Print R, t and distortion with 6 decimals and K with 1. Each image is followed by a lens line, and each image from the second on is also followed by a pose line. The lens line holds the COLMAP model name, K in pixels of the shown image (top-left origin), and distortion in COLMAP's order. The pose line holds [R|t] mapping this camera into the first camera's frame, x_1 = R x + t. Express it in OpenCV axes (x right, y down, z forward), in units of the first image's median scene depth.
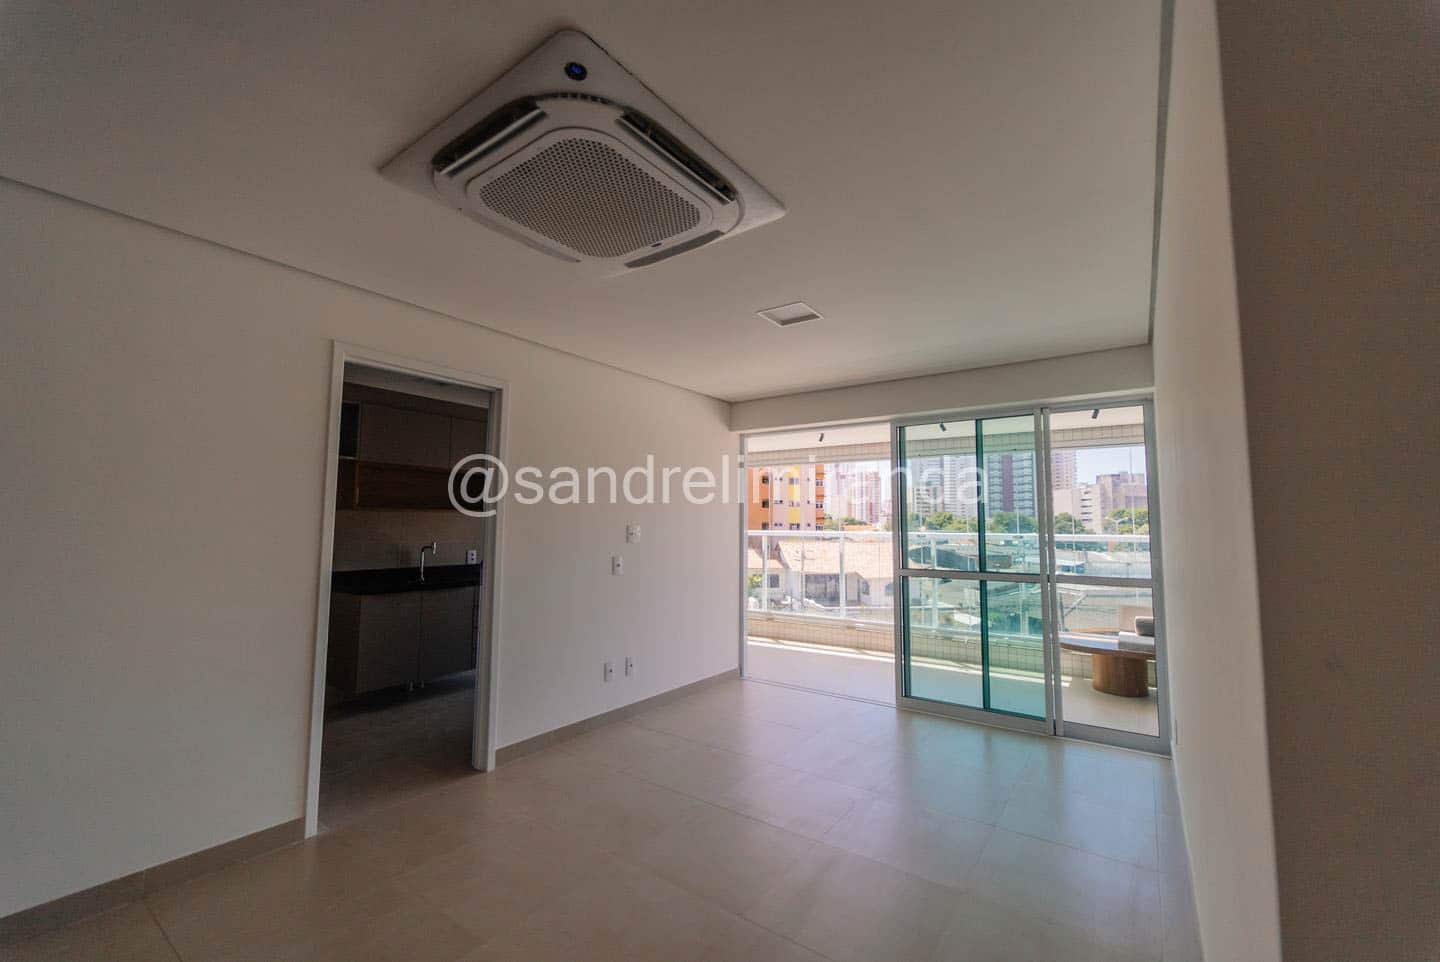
lens RADIAL K [[581.8, 0, 726.2], [0, 581.8, 477.0], [0, 0, 1]] dist [0.001287, -0.000177]
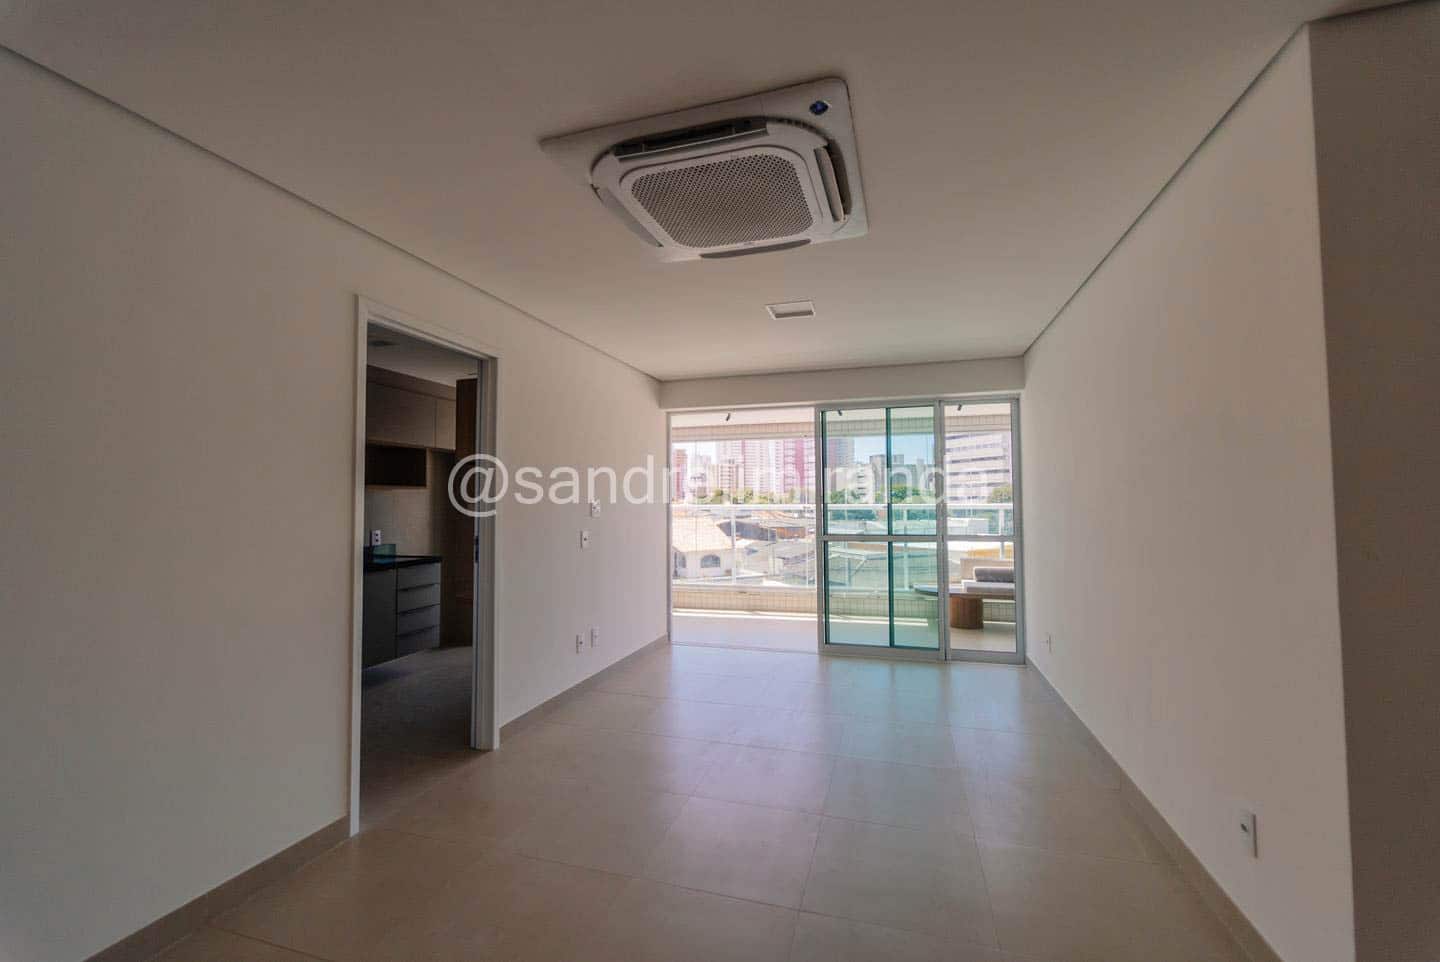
lens RADIAL K [[581.8, 0, 726.2], [0, 581.8, 477.0], [0, 0, 1]] dist [0.001287, -0.000177]
pose [[0.946626, 0.001069, 0.322333, -0.253853], [-0.014033, 0.999183, 0.037900, 0.002181], [-0.322029, -0.040400, 0.945867, -0.026013]]
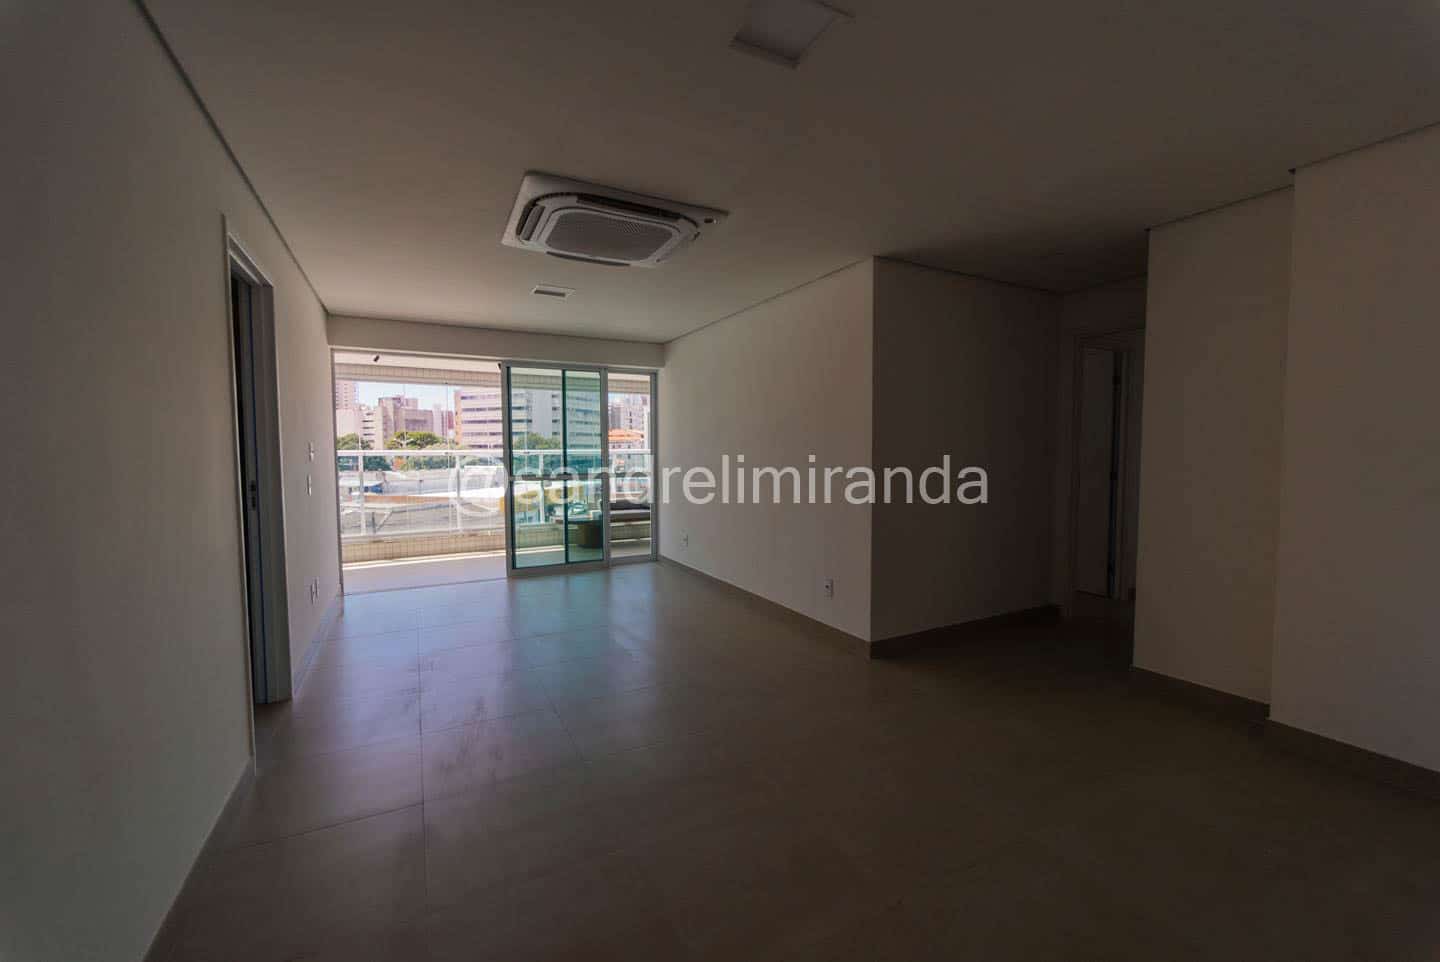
lens RADIAL K [[581.8, 0, 726.2], [0, 581.8, 477.0], [0, 0, 1]] dist [0.001287, -0.000177]
pose [[0.443330, -0.053451, 0.894764, -0.666333], [-0.067308, 0.993417, 0.092694, 0.004508], [-0.893828, -0.101318, 0.436814, -0.017458]]
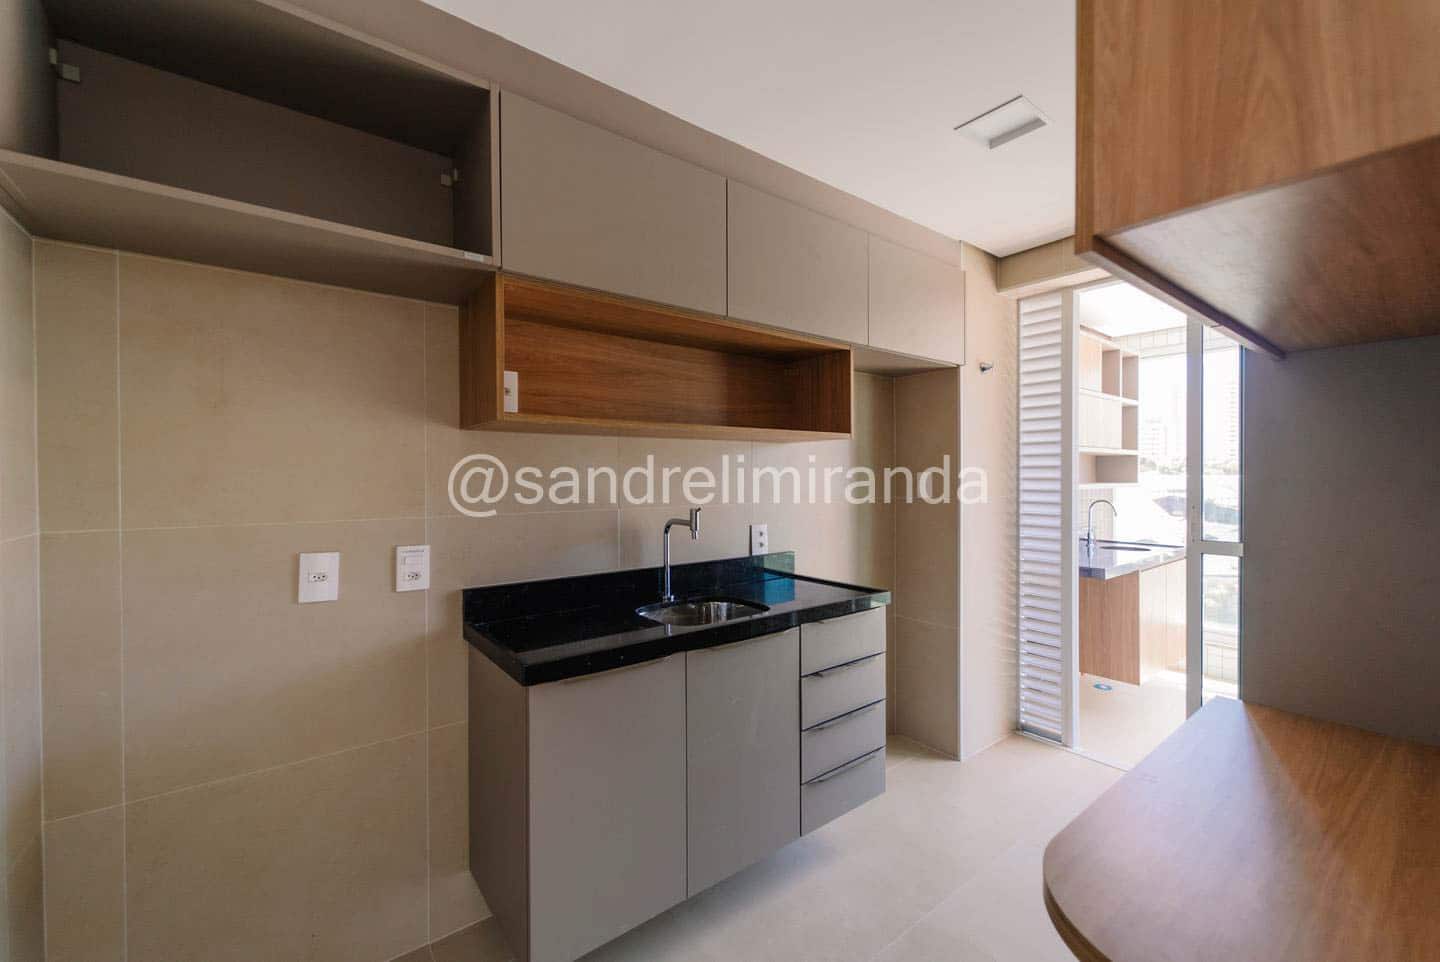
lens RADIAL K [[605.8, 0, 730.5], [0, 605.8, 468.8], [0, 0, 1]] dist [-0.019715, -0.000076]
pose [[0.961316, -0.004925, -0.275405, -0.392144], [0.026909, 0.996737, 0.076103, 0.057499], [0.274131, -0.080570, 0.958311, 0.659410]]
